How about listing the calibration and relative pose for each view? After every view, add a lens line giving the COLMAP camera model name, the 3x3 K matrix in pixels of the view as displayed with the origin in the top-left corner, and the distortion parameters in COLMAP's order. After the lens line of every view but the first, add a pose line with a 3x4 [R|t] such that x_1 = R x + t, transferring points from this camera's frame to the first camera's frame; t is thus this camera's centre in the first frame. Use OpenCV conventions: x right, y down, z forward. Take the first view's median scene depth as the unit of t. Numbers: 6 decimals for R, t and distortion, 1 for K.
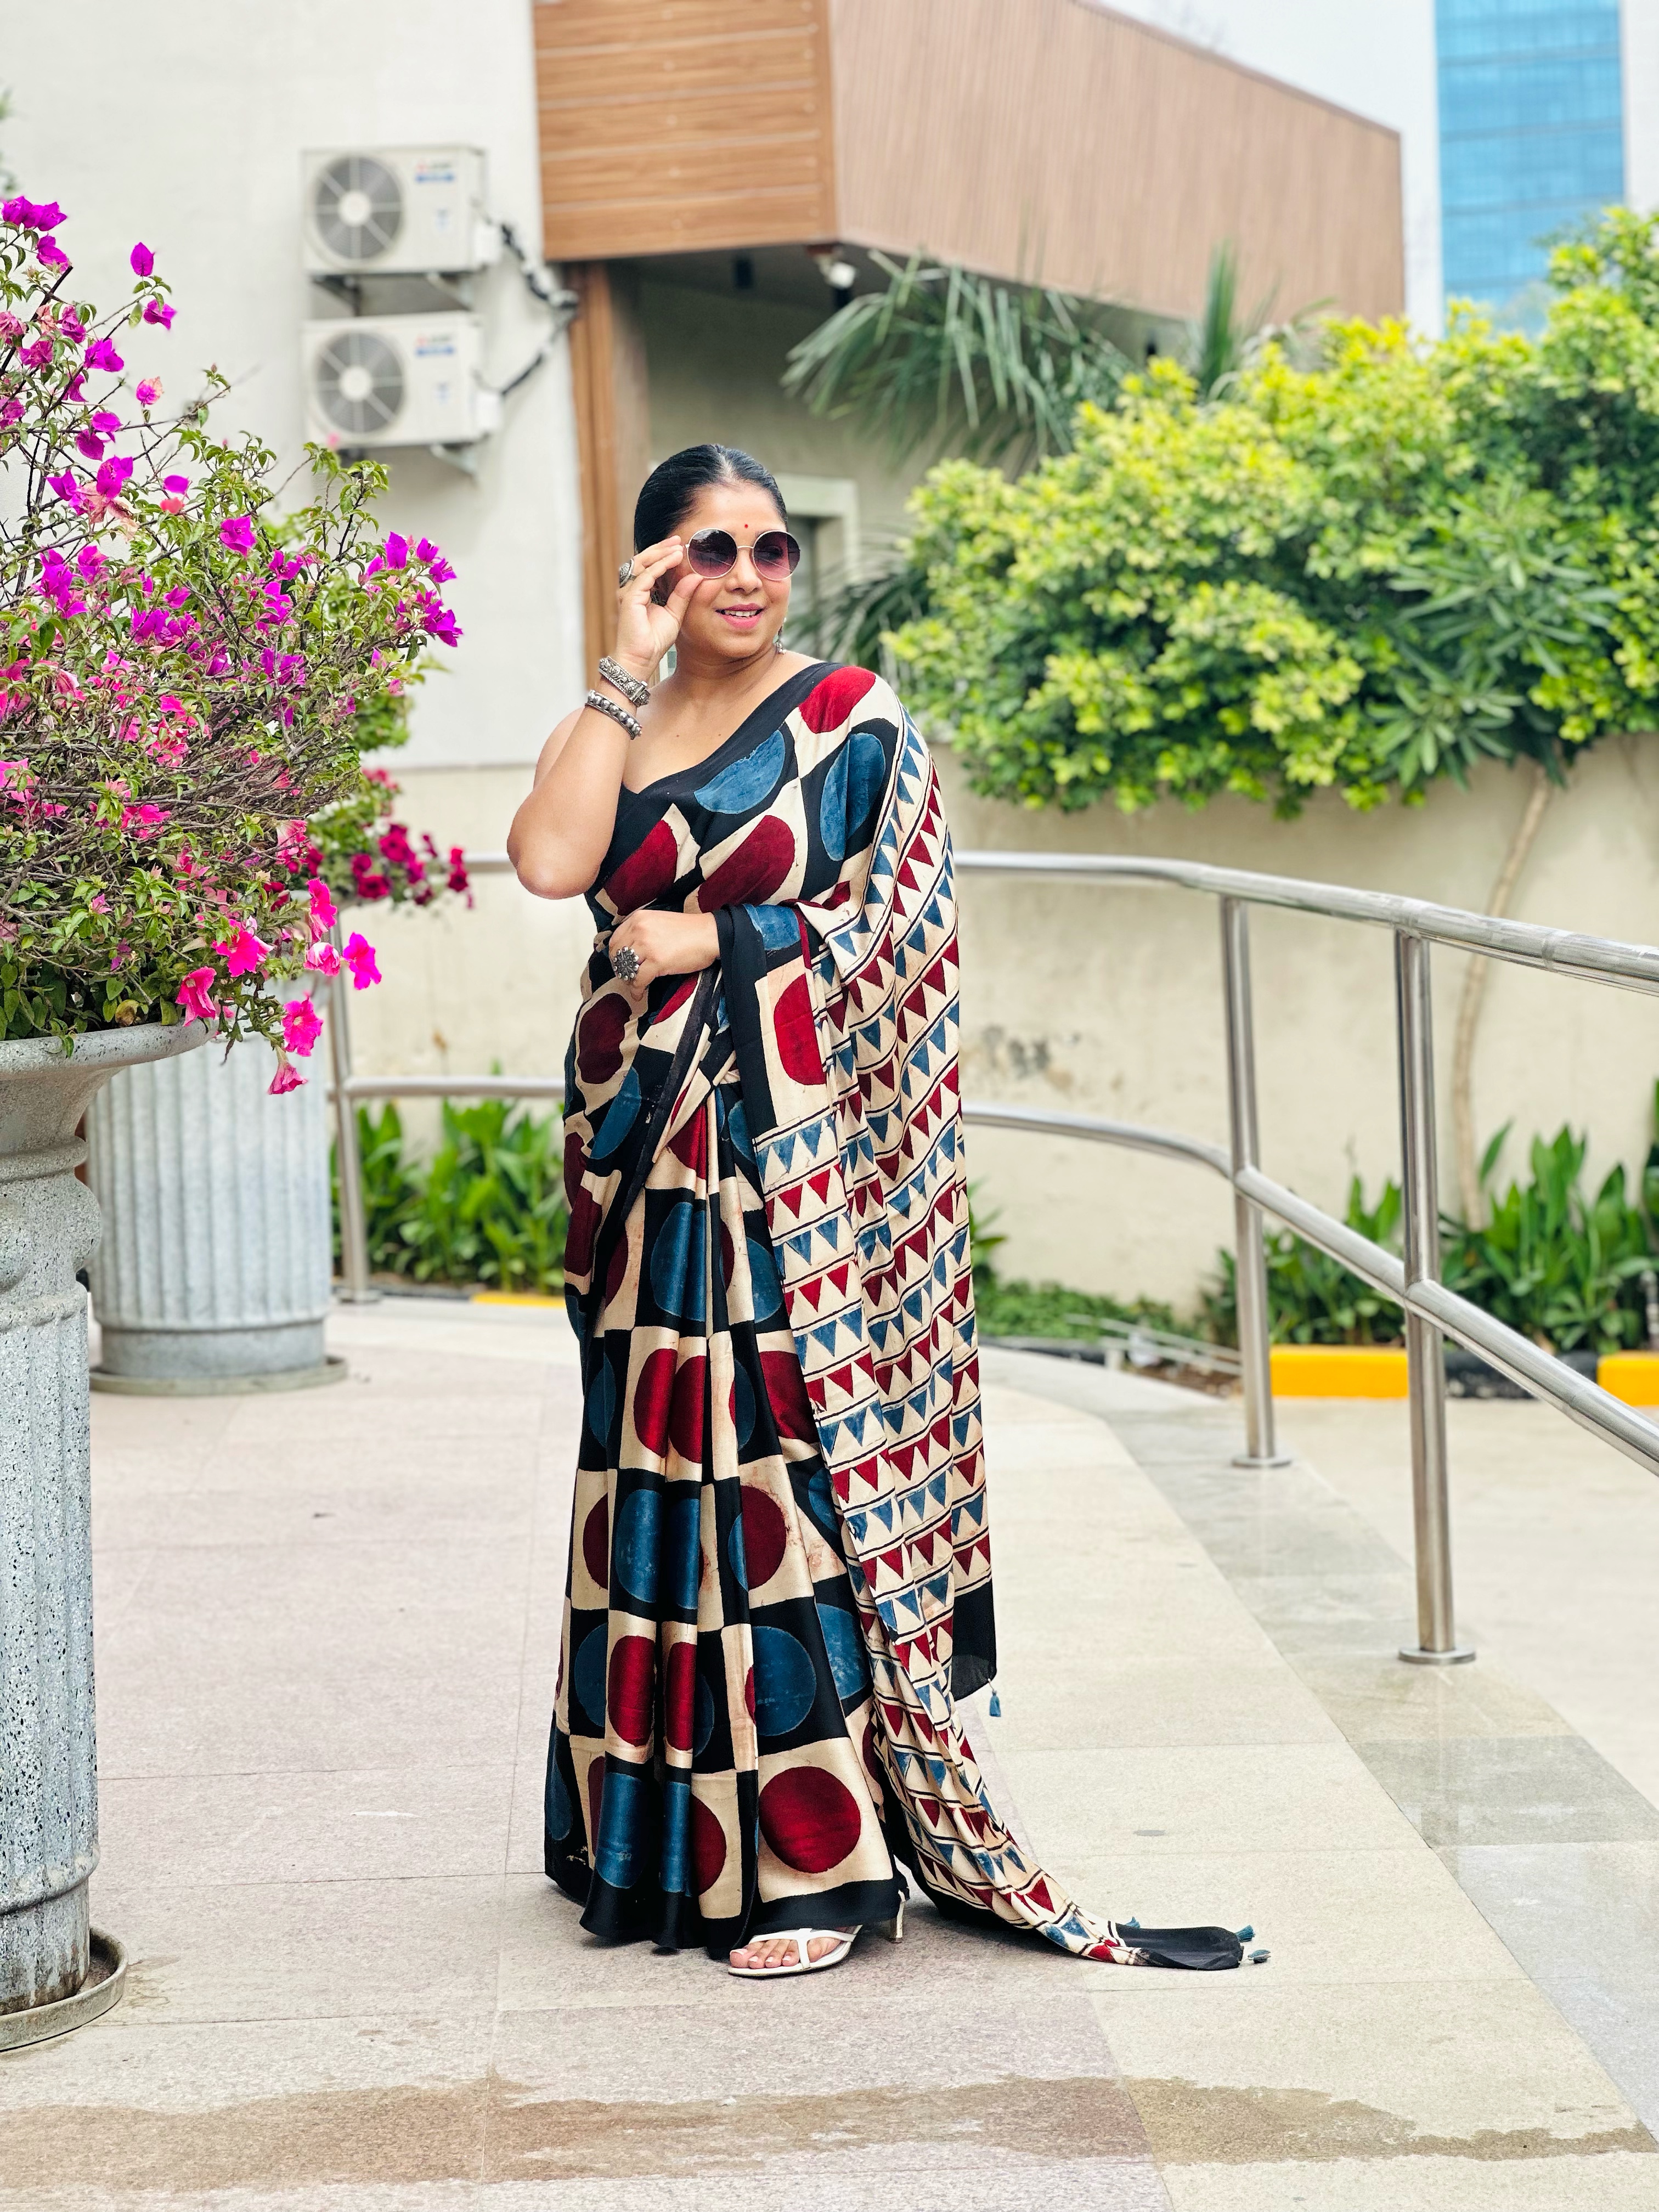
lens RADIAL K [[4966.2, 0, 773.5], [0, 4966.2, 1043.2], [0, 0, 1]] dist [-0.090501, 3.646830]
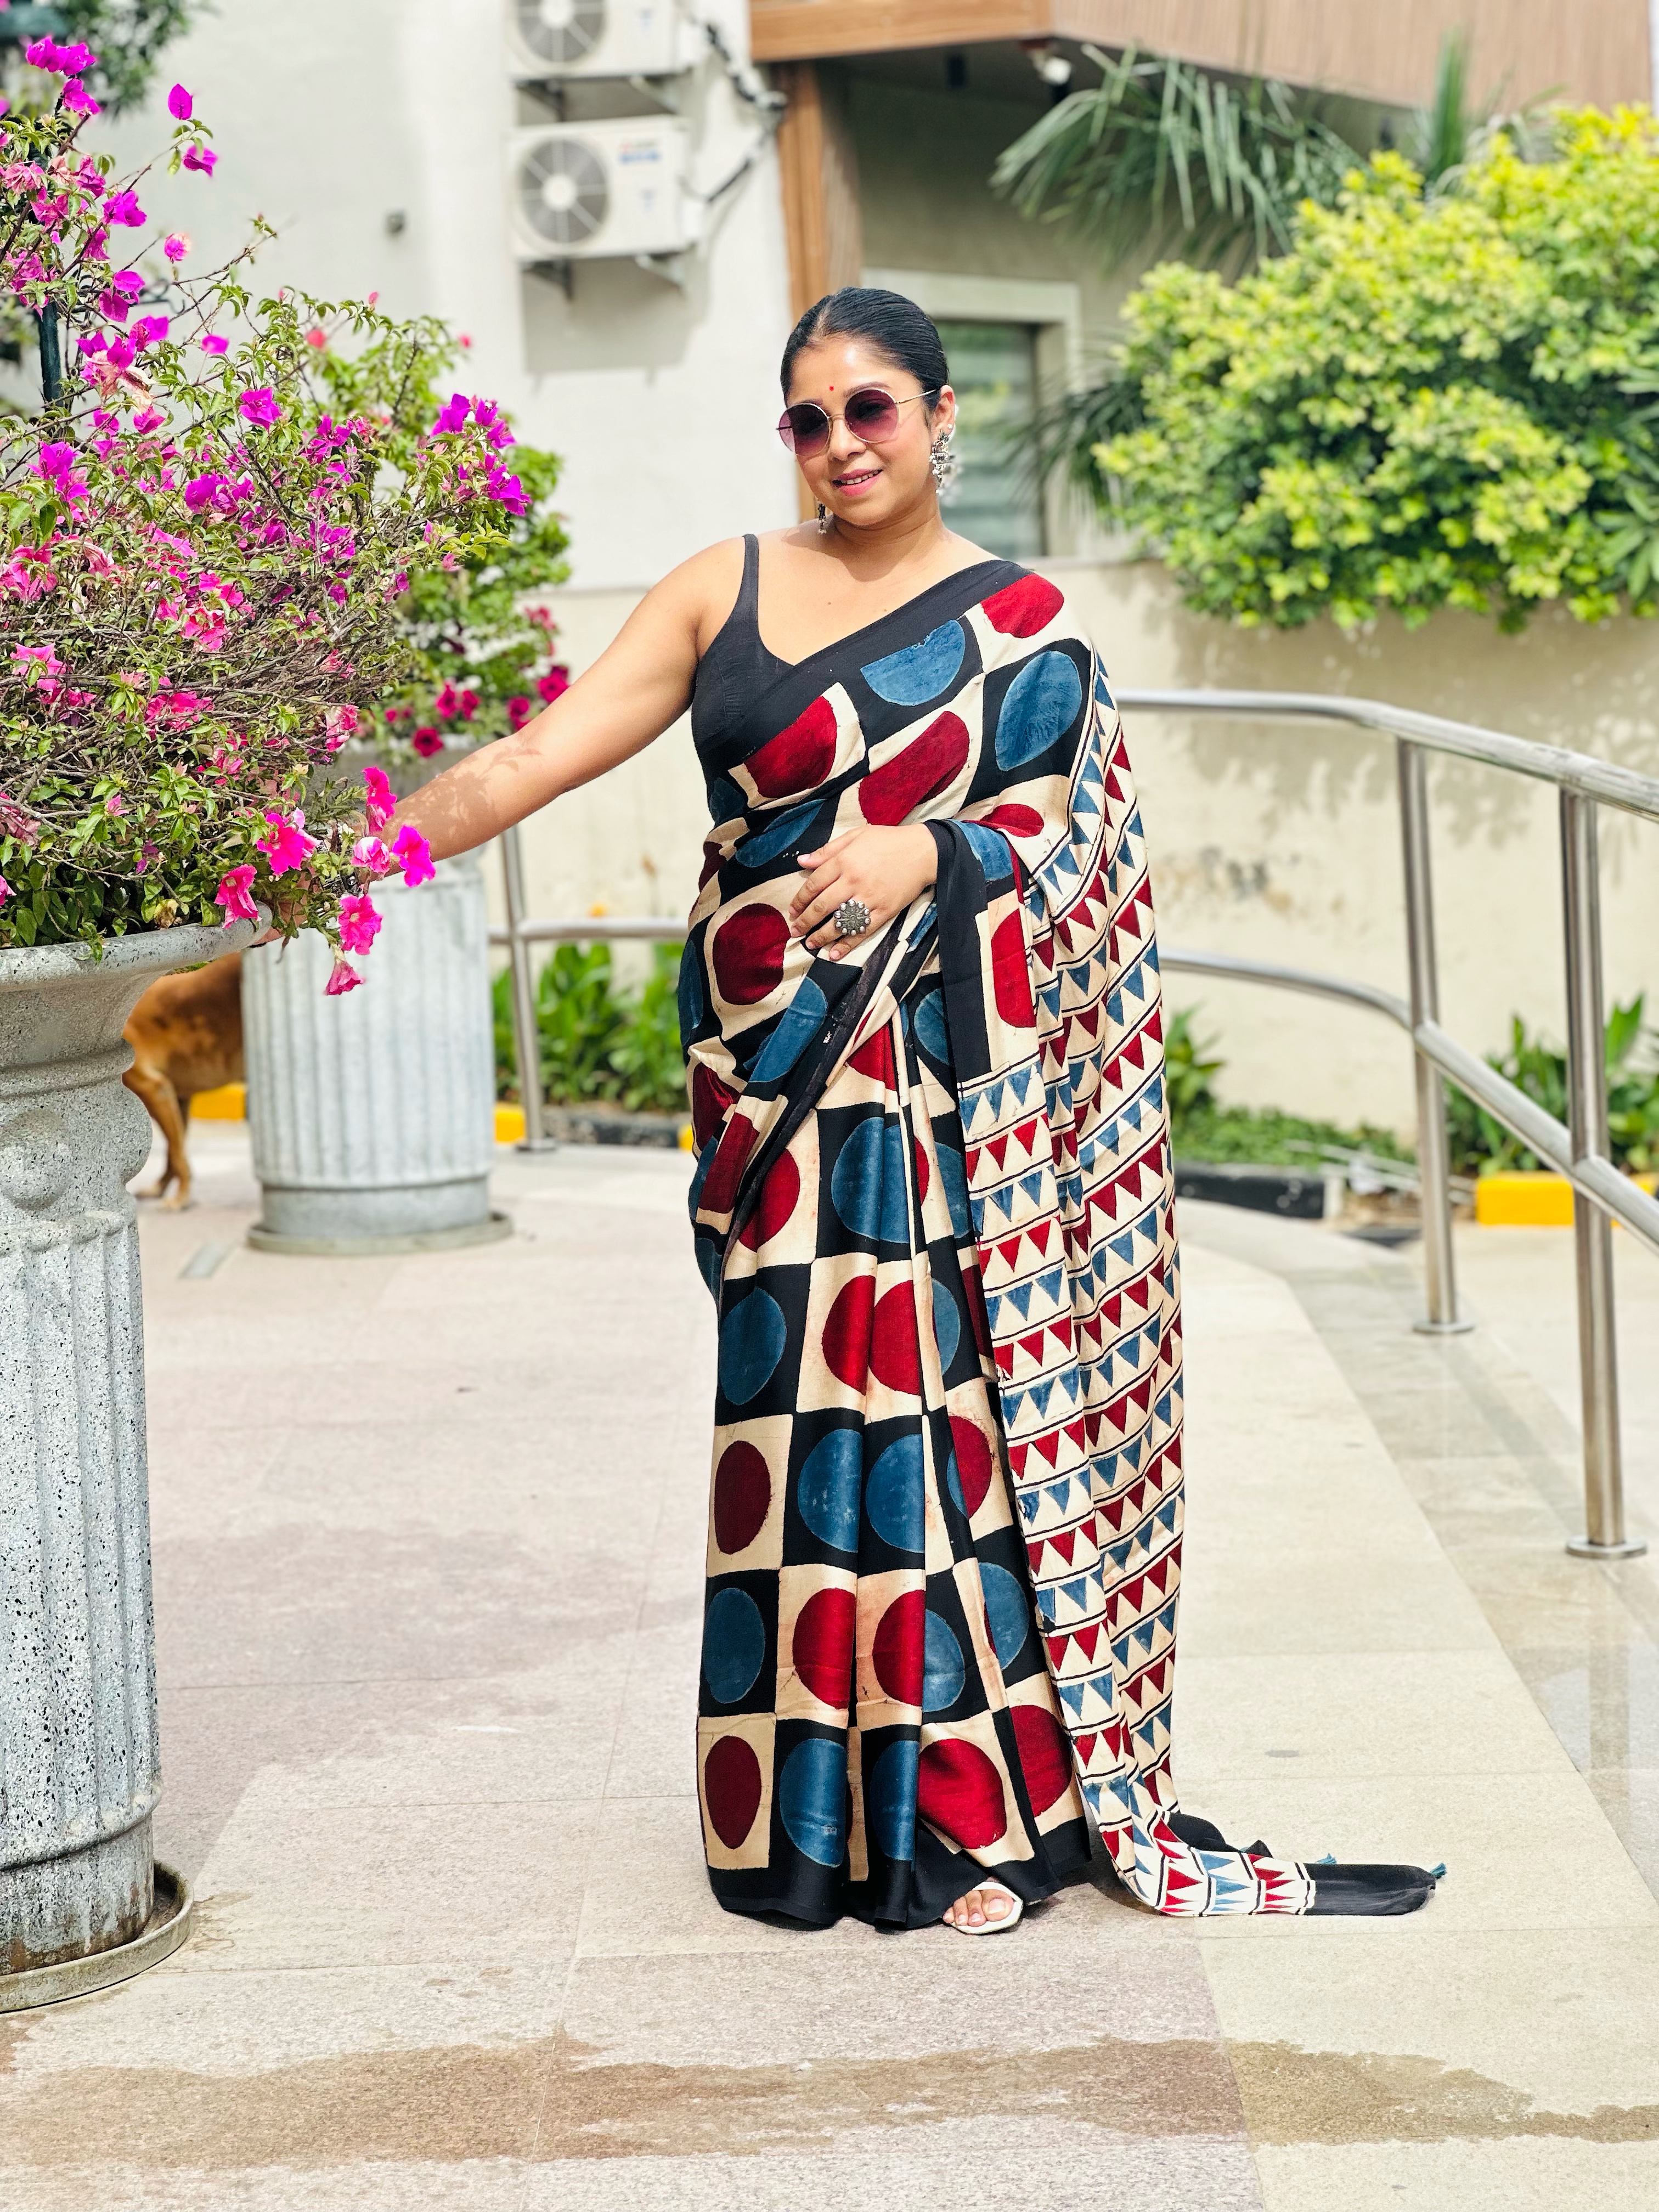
lens RADIAL K [[4968.4, 0, 811.7], [0, 4968.4, 1072.9], [0, 0, 1]] dist [-0.025071, 3.317460]
pose [[0.998983, -0.006215, -0.044654, 0.009520], [0.008275, 0.998903, 0.046100, -0.005126], [0.044319, -0.046423, 0.997938, 0.017265]]
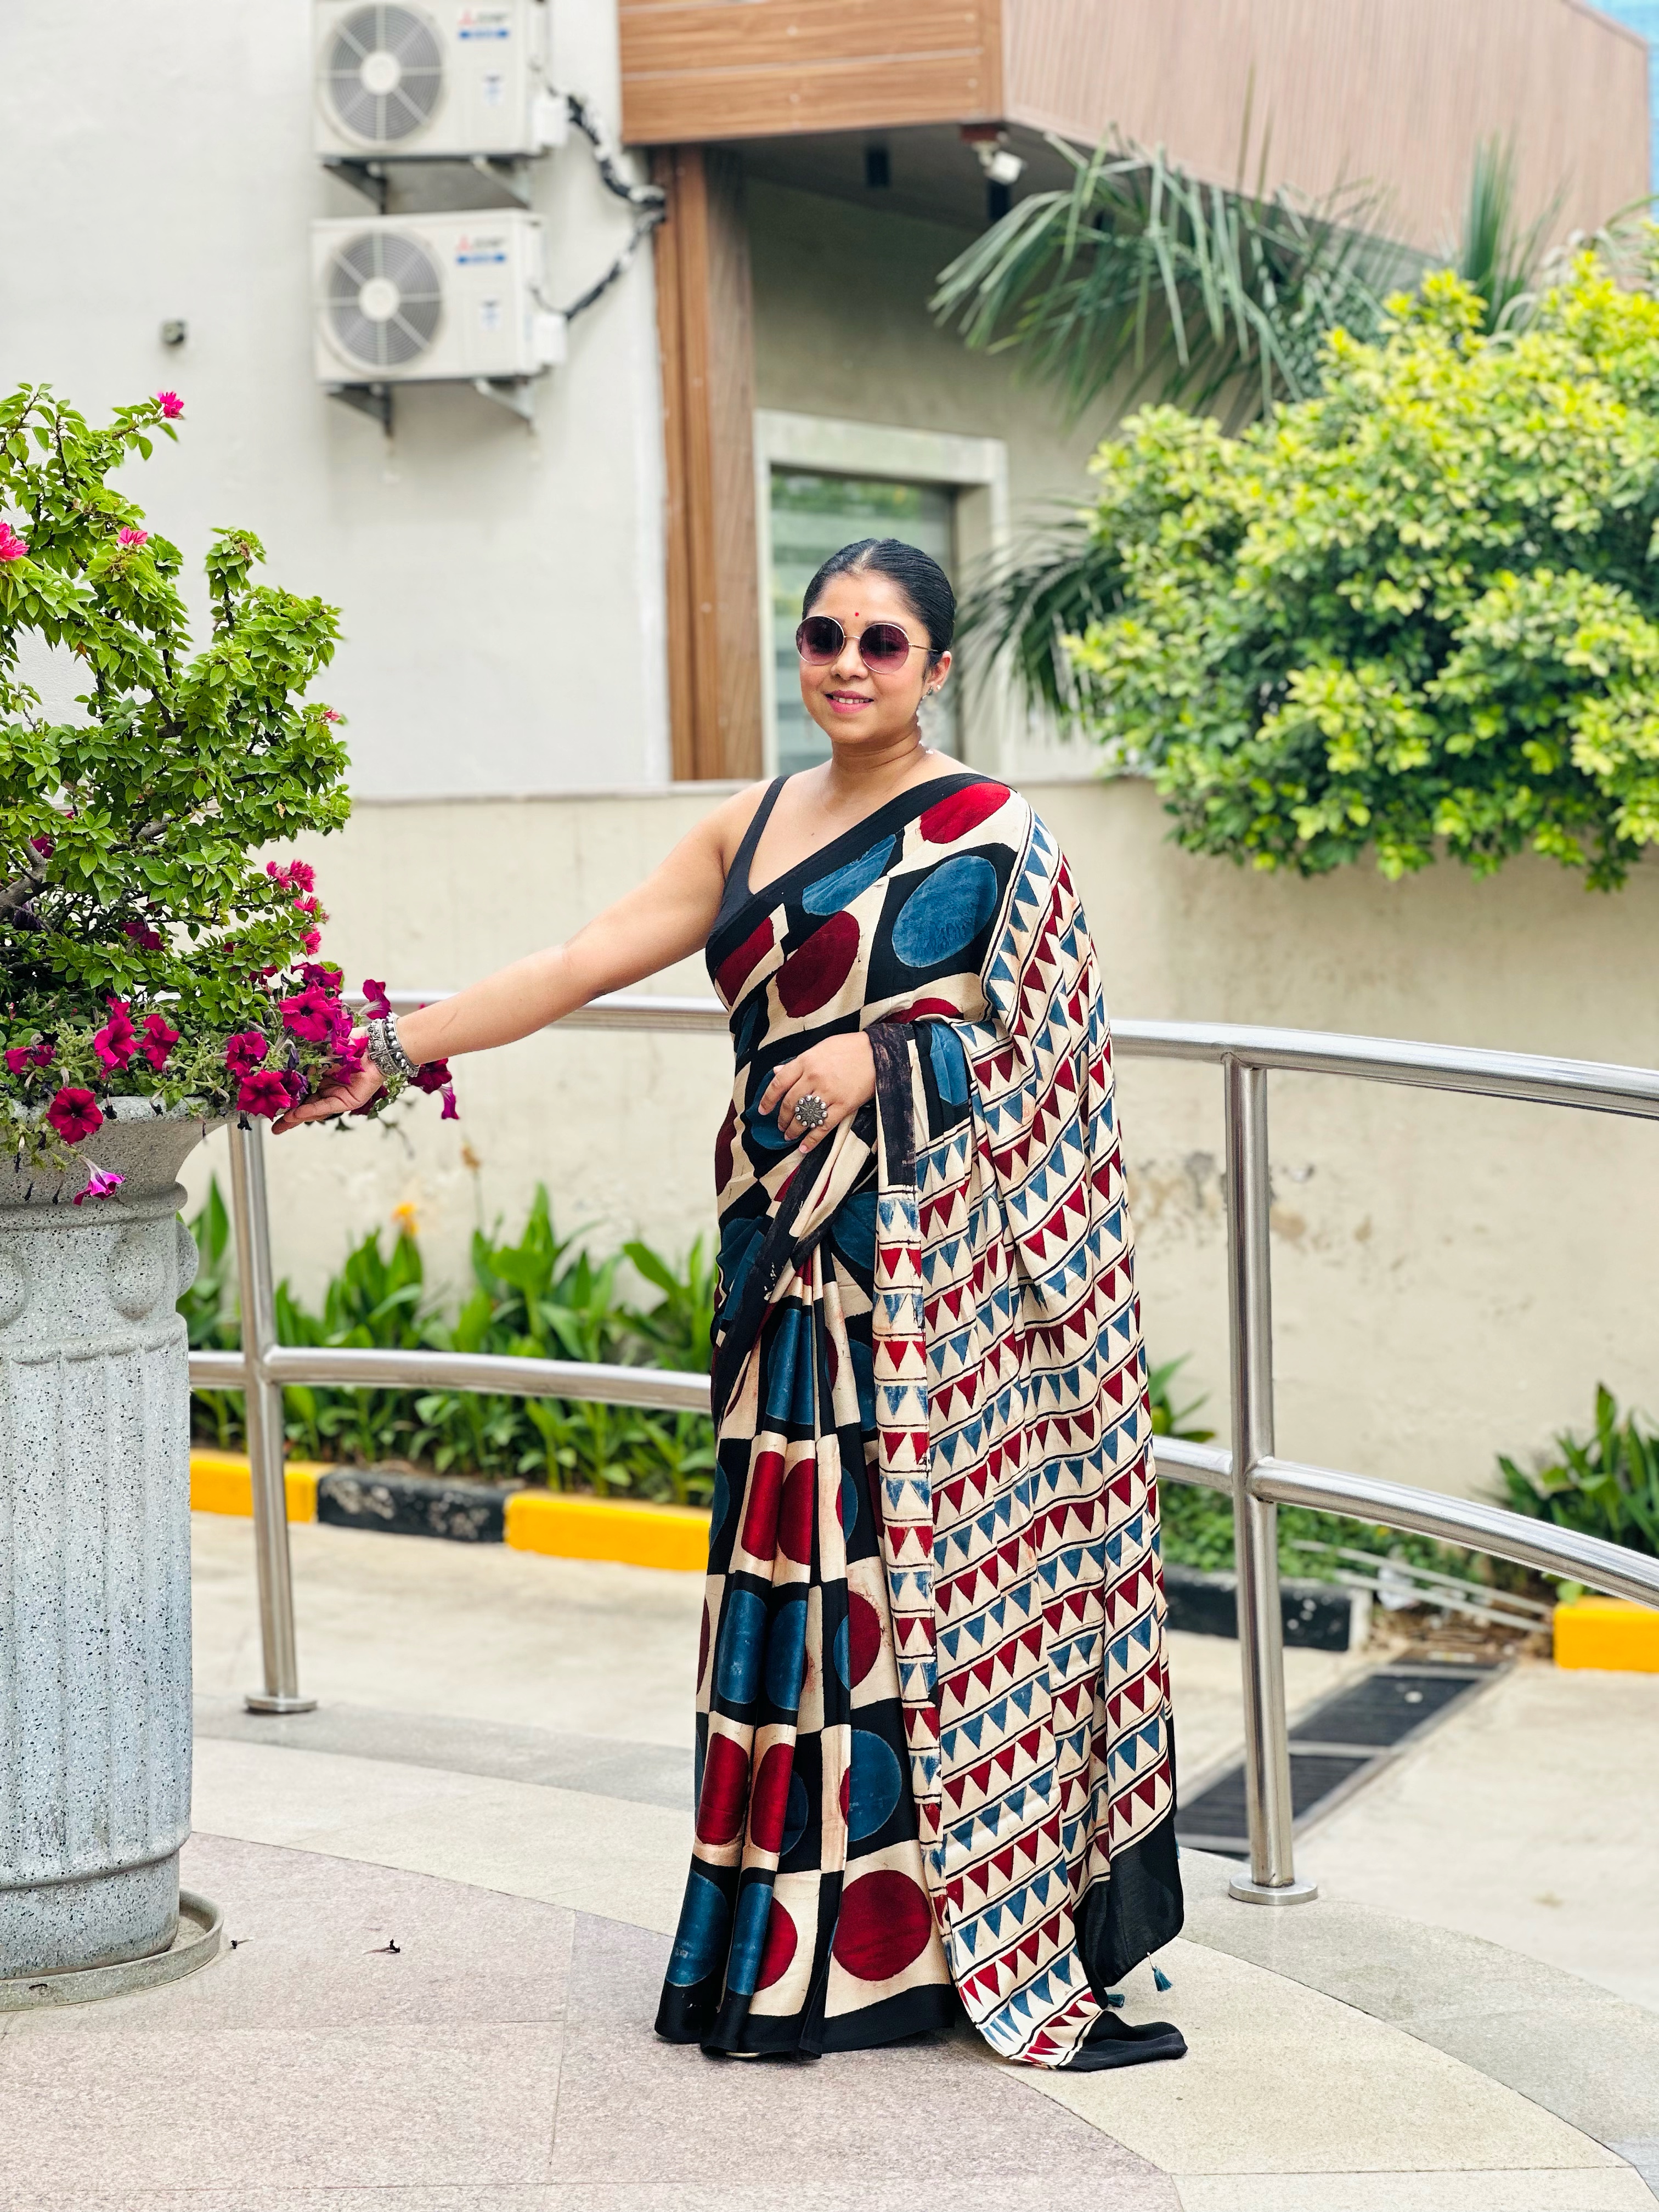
lens RADIAL K [[4959.7, 0, 831.3], [0, 4959.7, 1065.3], [0, 0, 1]] dist [0.194352, 0.084036]
pose [[0.999876, 0.014878, -0.005092, -0.008632], [-0.014846, 0.999870, 0.006261, -0.021660], [0.005184, -0.006185, 0.999967, 0.251420]]
